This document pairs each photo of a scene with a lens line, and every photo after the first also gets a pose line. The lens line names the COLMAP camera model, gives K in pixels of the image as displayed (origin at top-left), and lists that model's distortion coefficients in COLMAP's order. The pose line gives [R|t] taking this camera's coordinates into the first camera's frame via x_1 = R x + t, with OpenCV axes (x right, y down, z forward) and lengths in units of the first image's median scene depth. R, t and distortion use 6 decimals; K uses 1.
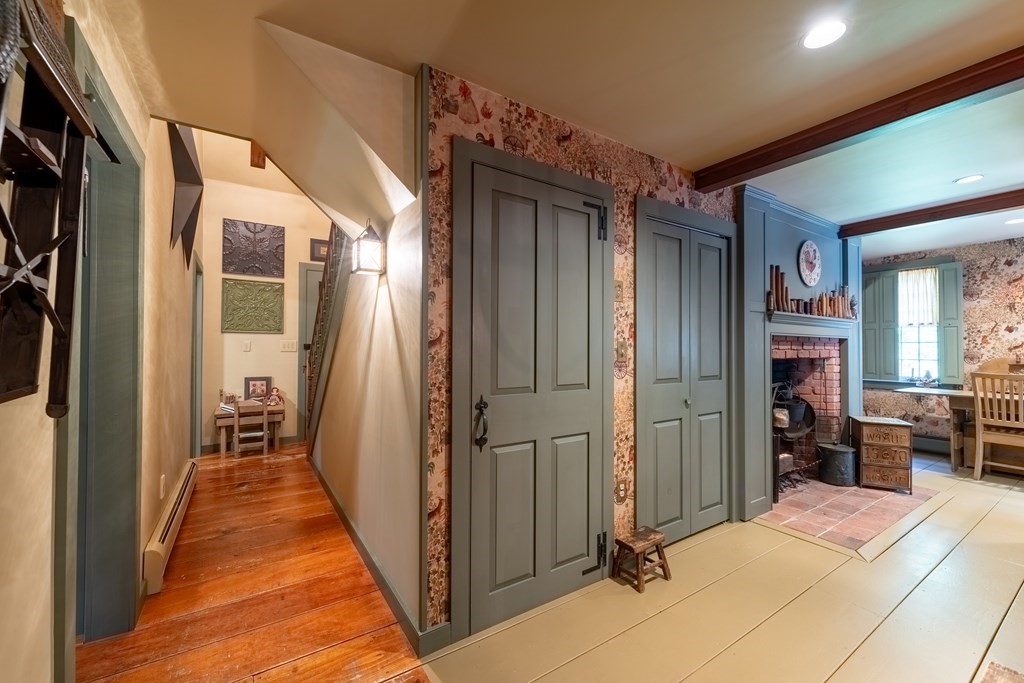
lens RADIAL K [[414.5, 0, 512.3], [0, 414.5, 342.8], [0, 0, 1]] dist [0.001196, -0.000184]
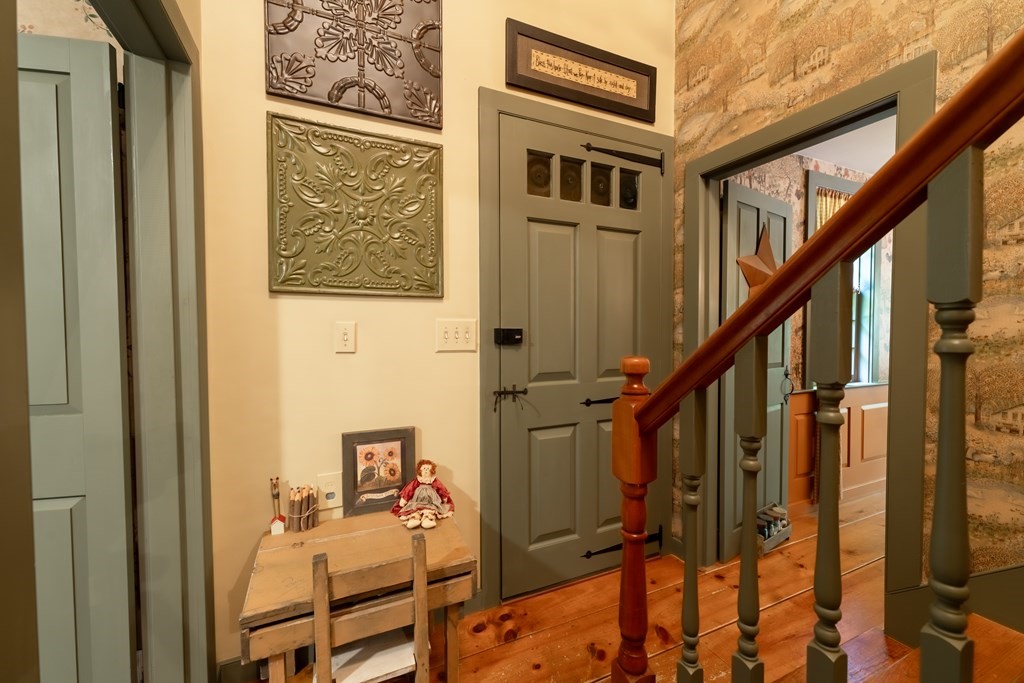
lens RADIAL K [[414.5, 0, 510.2], [0, 414.5, 345.8], [0, 0, 1]] dist [0.001196, -0.000184]
pose [[0.988006, -0.002812, -0.154387, -0.457659], [0.008920, 0.999204, 0.038889, 0.003749], [0.154155, -0.039800, 0.987245, 0.691679]]
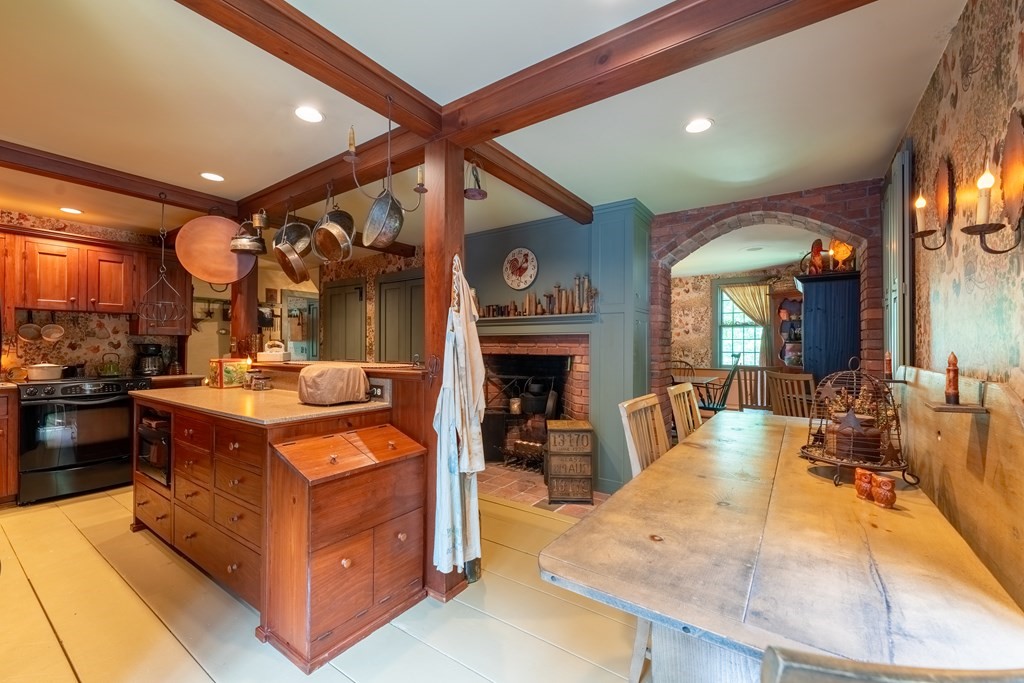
lens RADIAL K [[414.5, 0, 513.3], [0, 414.5, 342.1], [0, 0, 1]] dist [0.001196, -0.000184]
pose [[0.376634, -0.015795, -0.926227, 5.274949], [0.008589, 0.999871, -0.013558, 0.060194], [0.926322, -0.002849, 0.376721, 1.726533]]
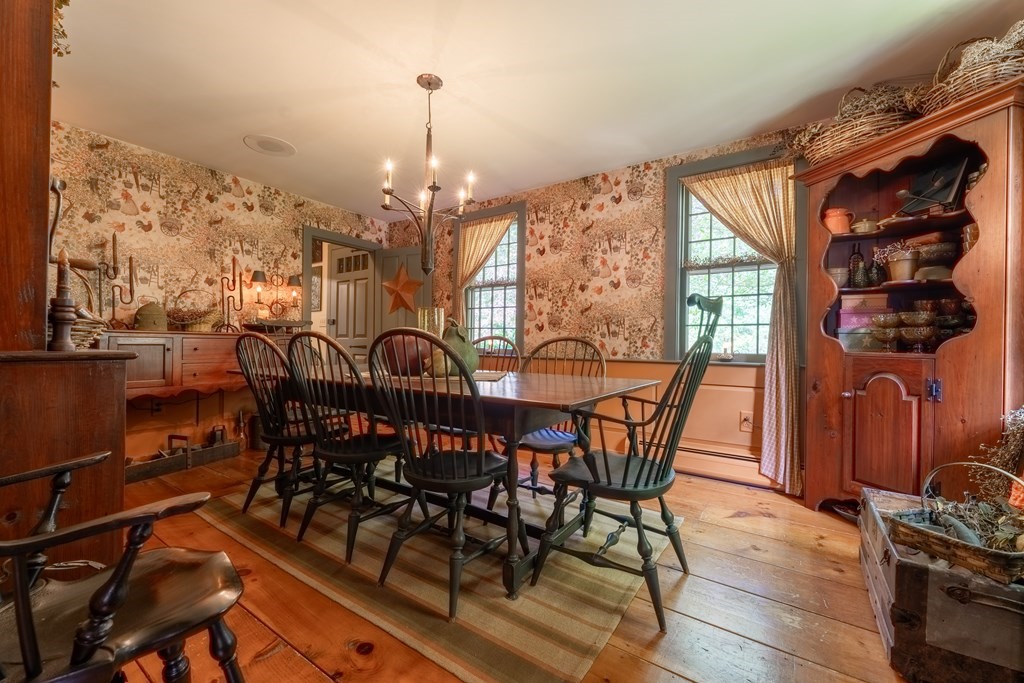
lens RADIAL K [[414.5, 0, 510.3], [0, 414.5, 344.9], [0, 0, 1]] dist [0.001196, -0.000184]
pose [[0.379688, 0.007217, -0.925087, 4.879921], [0.006964, 0.999919, 0.010659, 0.091491], [0.925088, -0.010489, 0.379607, 2.226794]]
